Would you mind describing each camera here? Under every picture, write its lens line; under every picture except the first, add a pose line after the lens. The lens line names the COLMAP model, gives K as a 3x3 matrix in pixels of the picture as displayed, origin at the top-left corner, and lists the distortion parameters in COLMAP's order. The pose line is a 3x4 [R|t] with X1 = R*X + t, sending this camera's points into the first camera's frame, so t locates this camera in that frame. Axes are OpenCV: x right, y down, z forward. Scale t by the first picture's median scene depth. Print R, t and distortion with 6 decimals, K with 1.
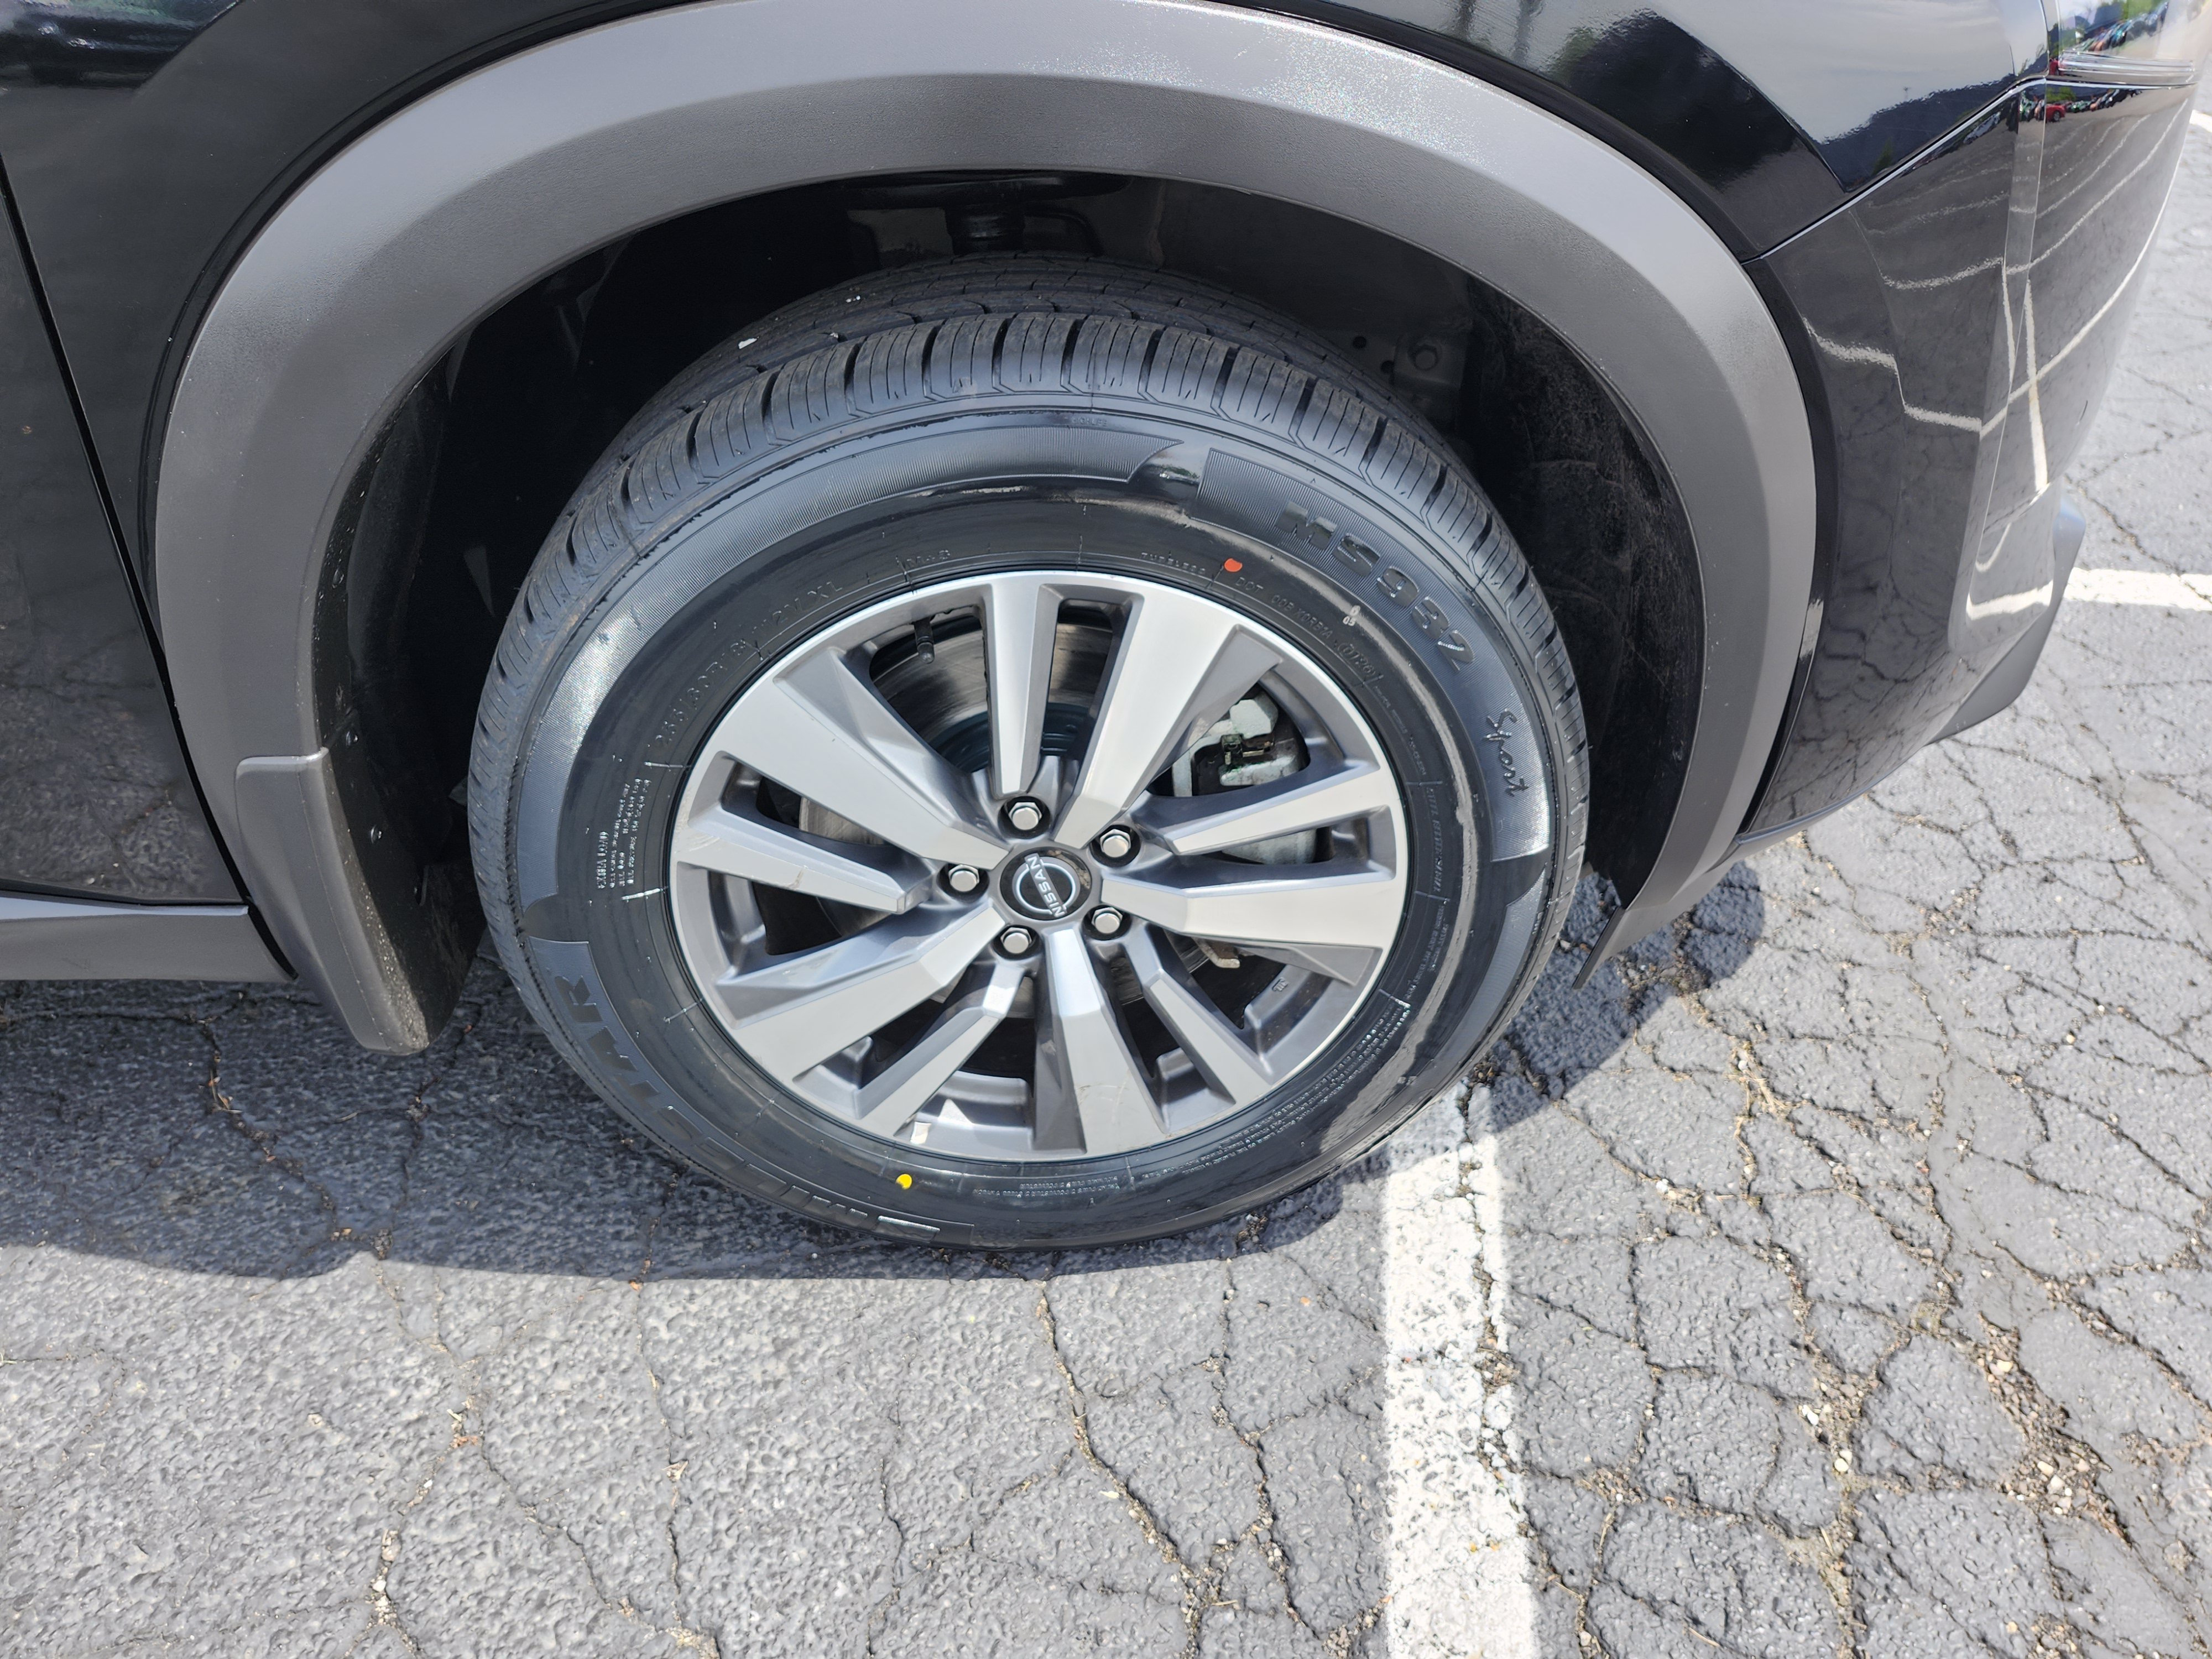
lens RADIAL K [[1506.6, 0, 1106.0], [0, 1506.6, 829.5], [0, 0, 1]] dist [-0.002269, -0.047729]
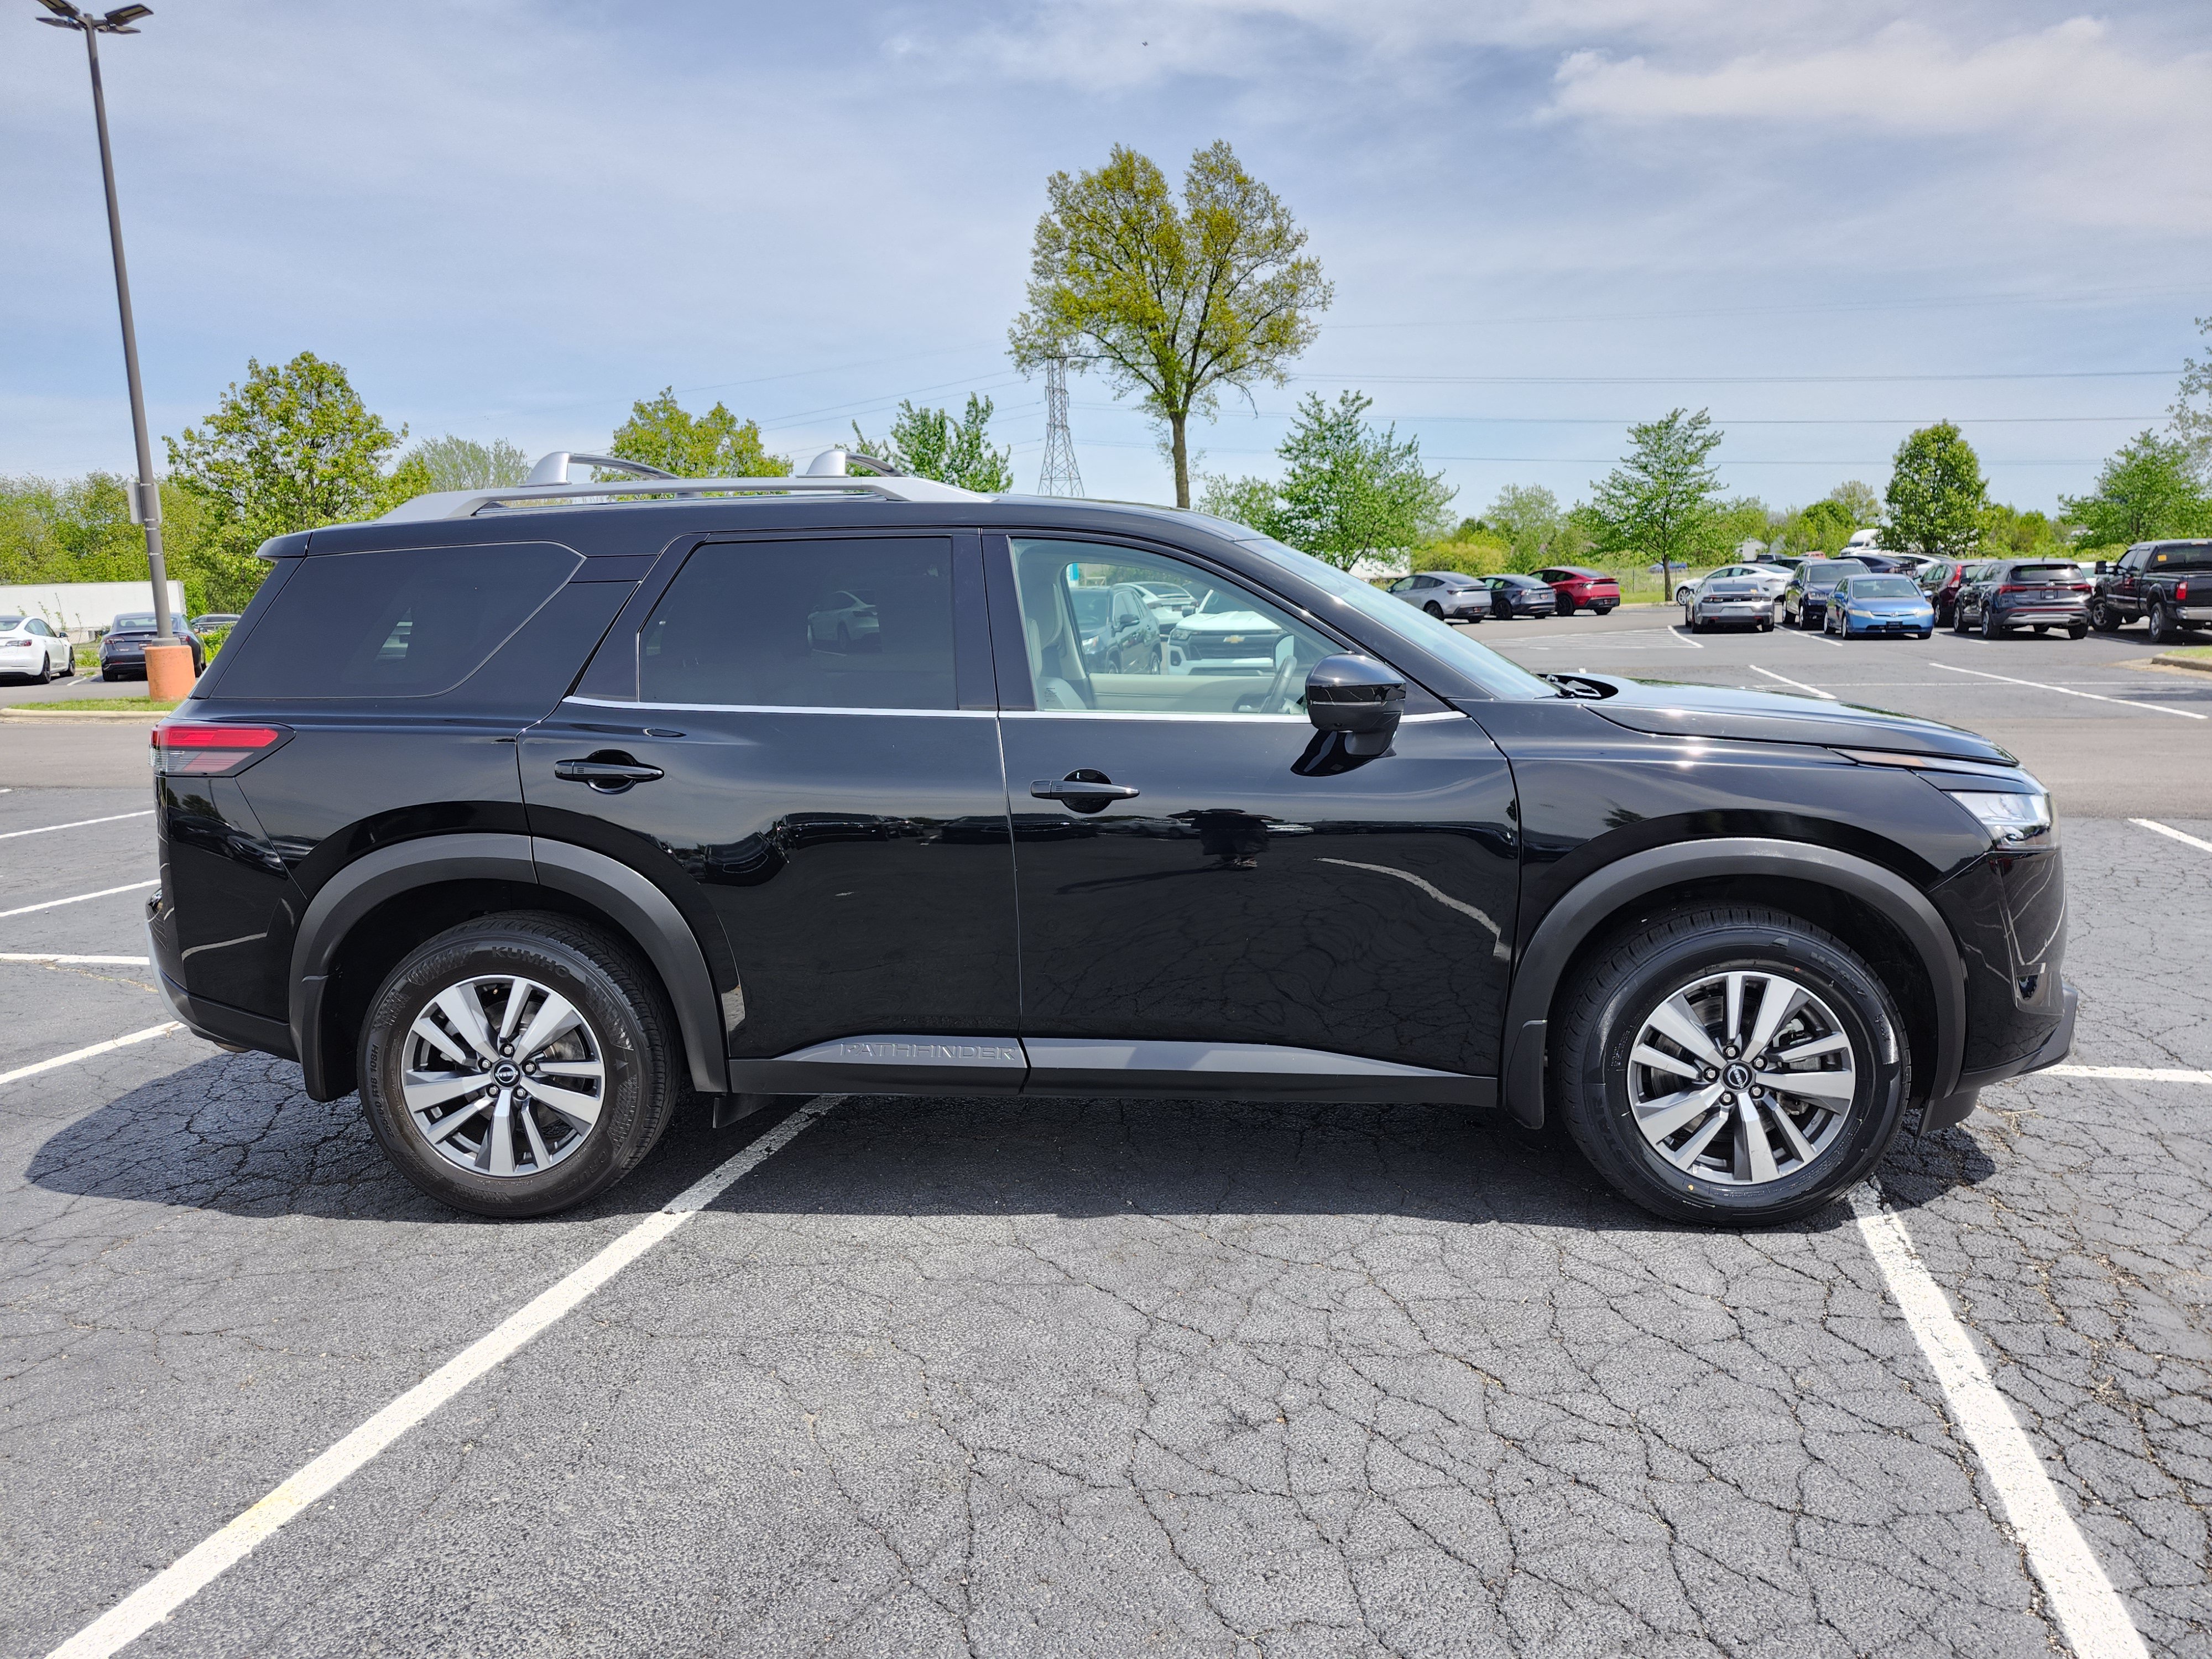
lens RADIAL K [[1506.6, 0, 1106.0], [0, 1506.6, 829.5], [0, 0, 1]] dist [-0.002269, -0.047729]
pose [[0.990253, -0.015775, -0.138382, -0.884132], [-0.051126, 0.883035, -0.466513, 1.089786], [0.129556, 0.469041, 0.873622, -2.135781]]
